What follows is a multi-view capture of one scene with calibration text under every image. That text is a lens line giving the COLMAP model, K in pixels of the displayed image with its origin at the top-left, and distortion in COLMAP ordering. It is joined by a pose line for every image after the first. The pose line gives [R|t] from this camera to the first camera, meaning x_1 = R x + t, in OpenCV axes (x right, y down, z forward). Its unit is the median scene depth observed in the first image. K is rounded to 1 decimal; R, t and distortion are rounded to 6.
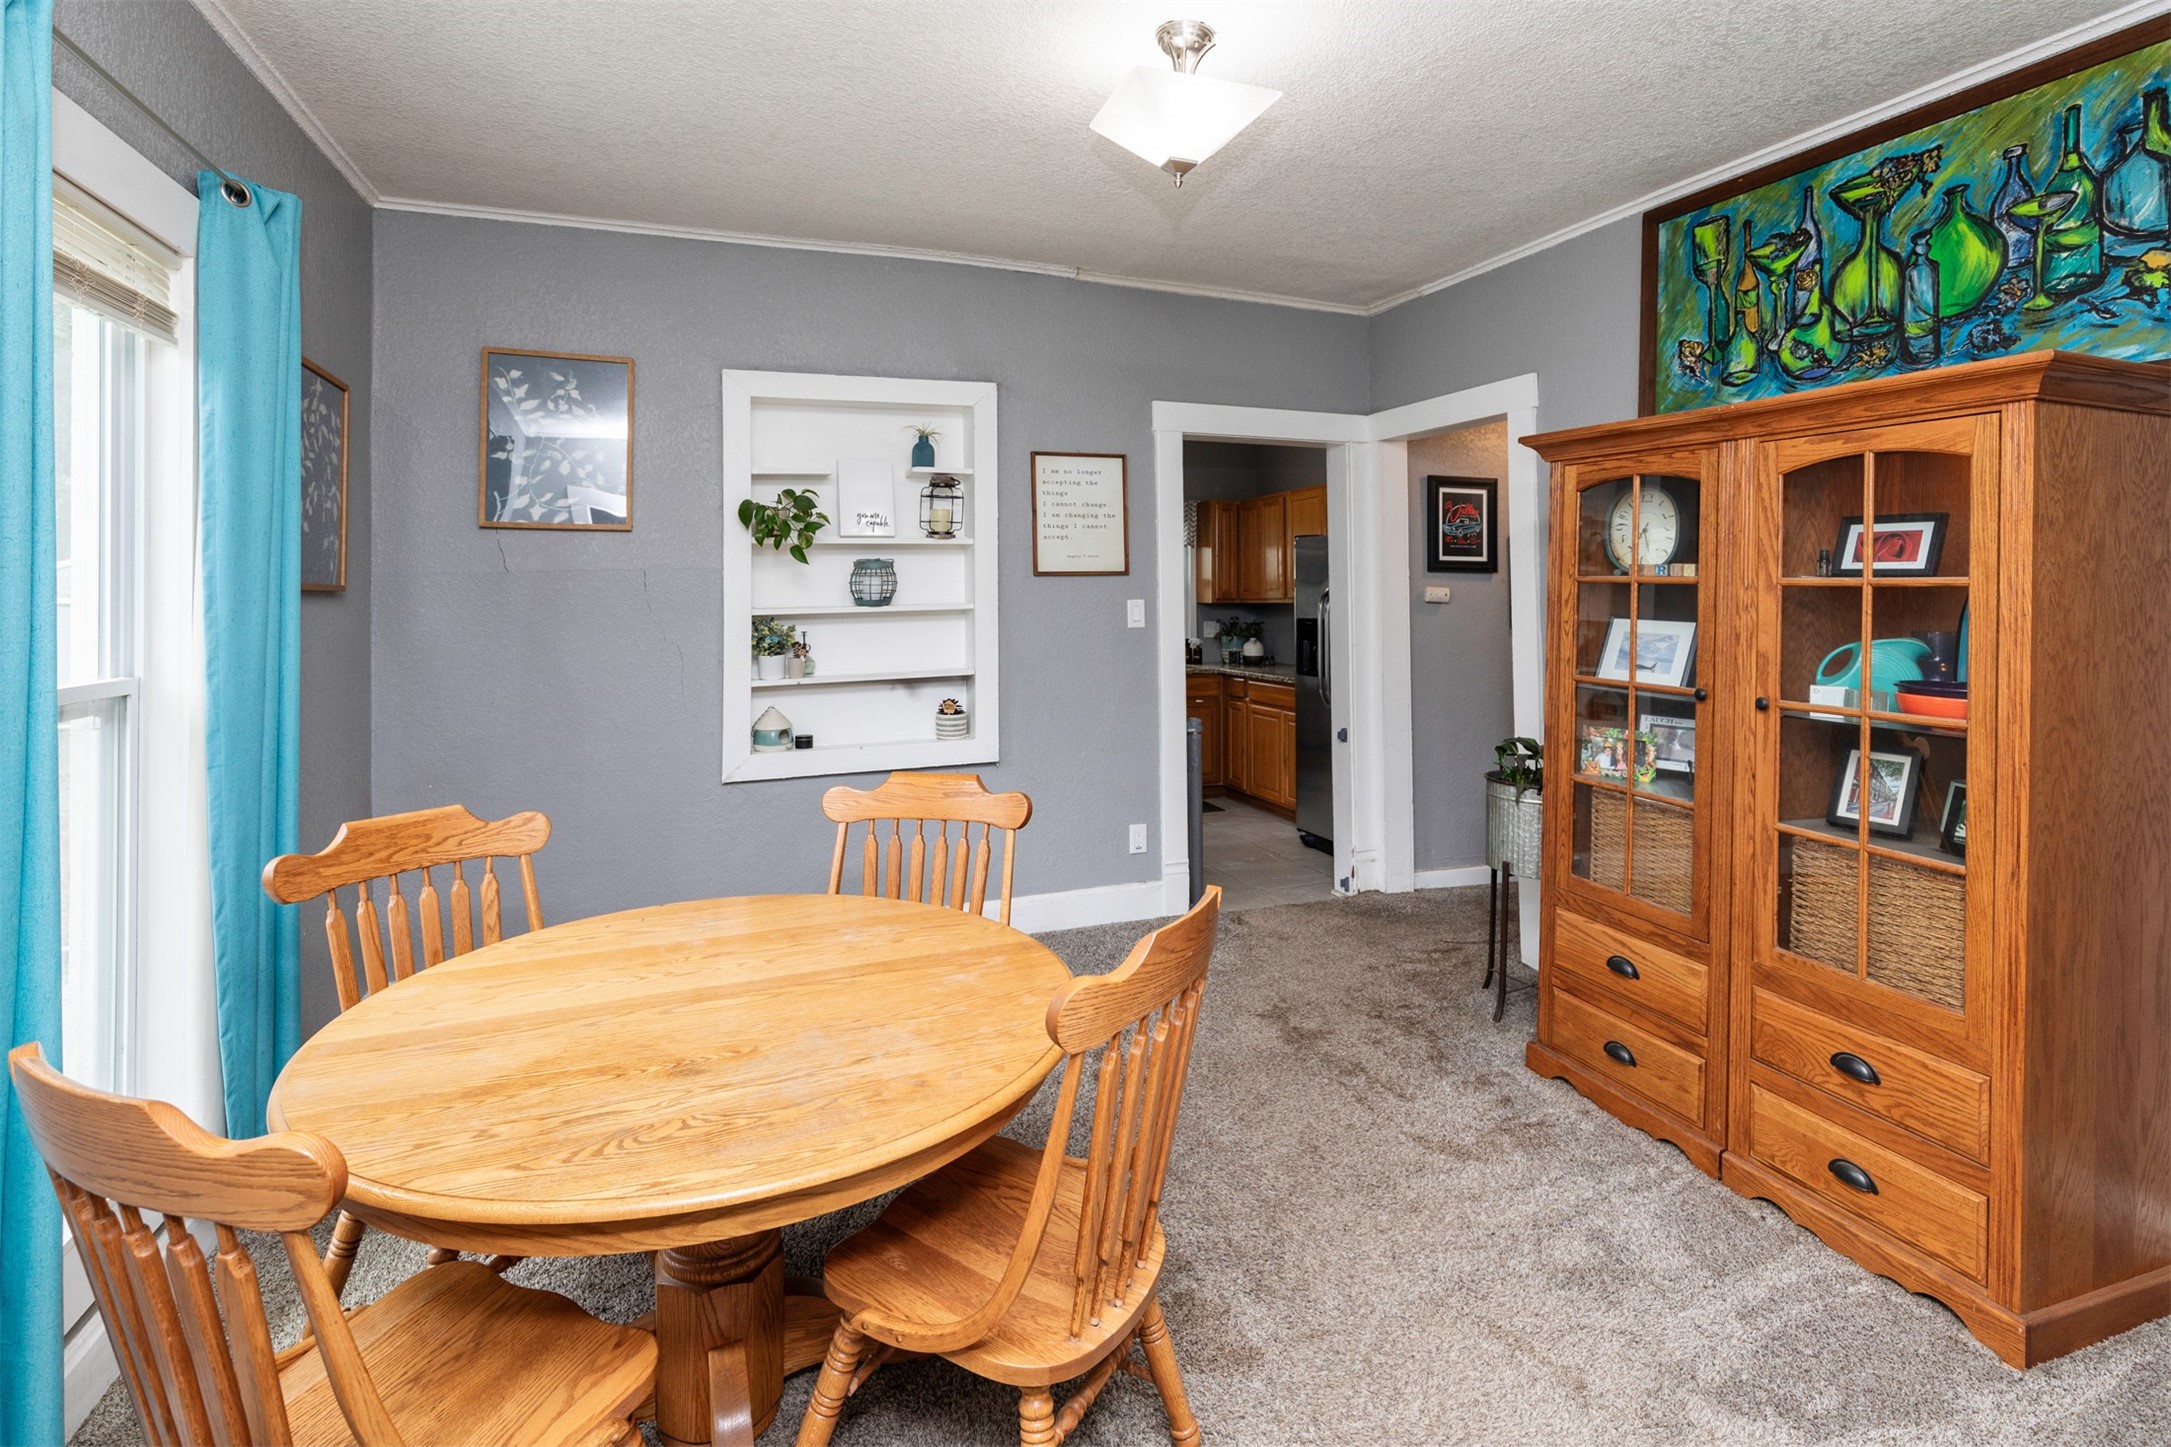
lens RADIAL K [[1055.6, 0, 1089.8], [0, 1055.6, 734.2], [0, 0, 1]] dist [-0.000552, 0.000073]
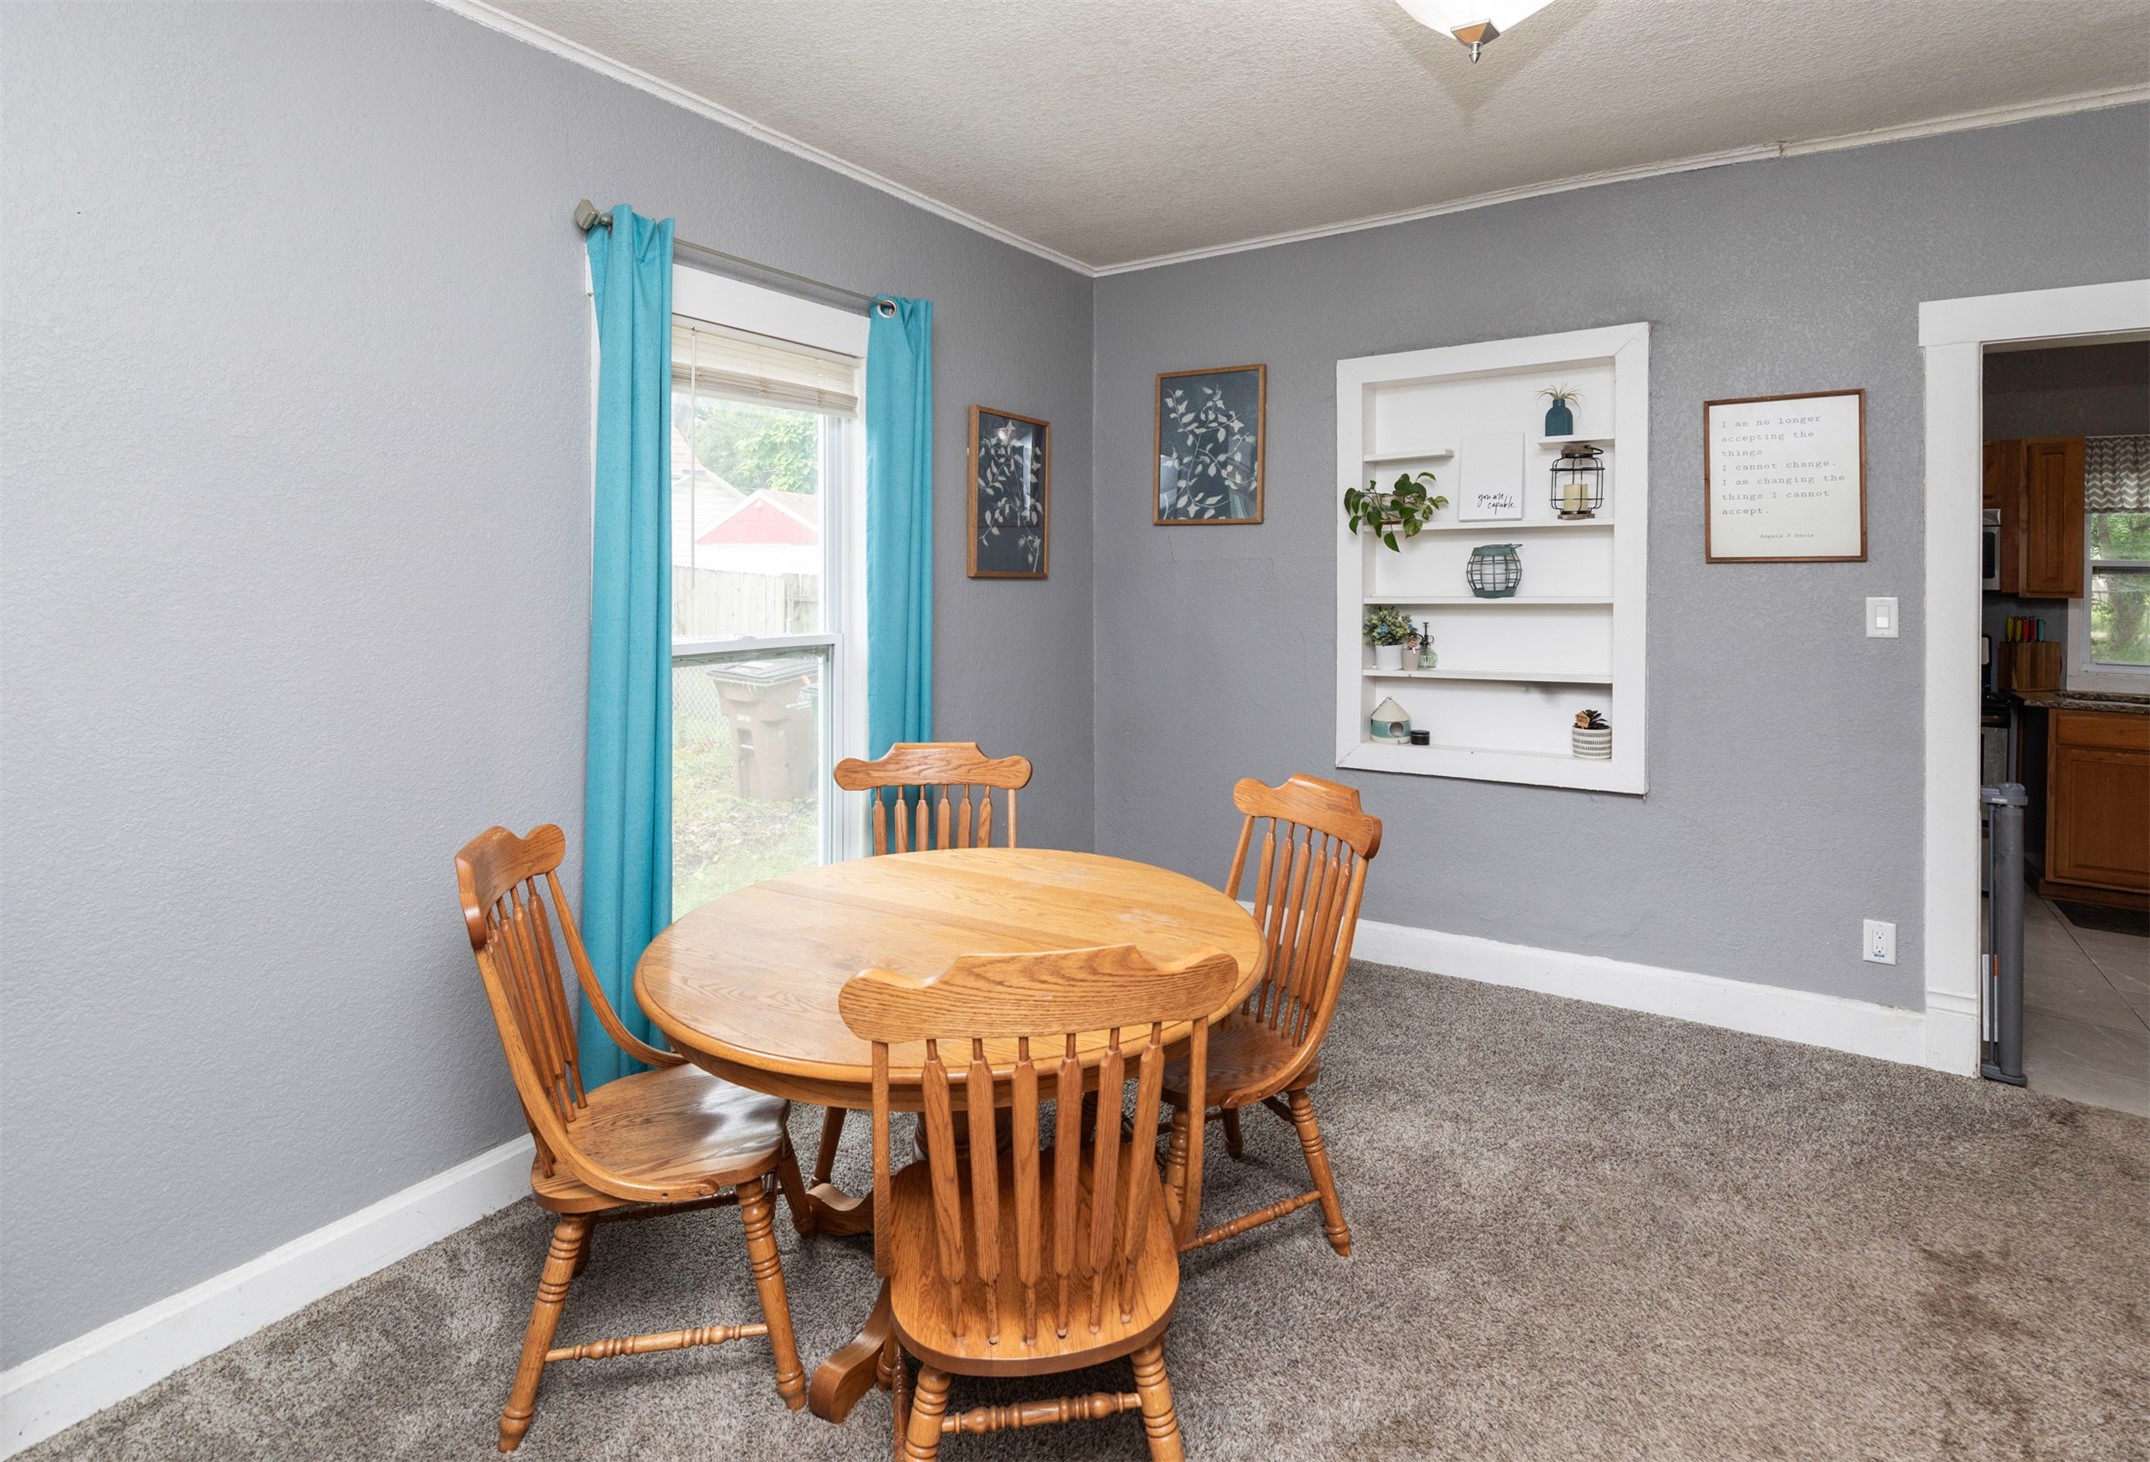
lens RADIAL K [[1053.1, 0, 1075.0], [0, 1053.1, 731.0], [0, 0, 1]] dist [0.000350, -0.000379]
pose [[0.595491, 0.125038, -0.793572, 0.309905], [-0.112735, 0.991045, 0.071557, -0.033071], [0.795413, 0.046852, 0.604255, 0.182998]]
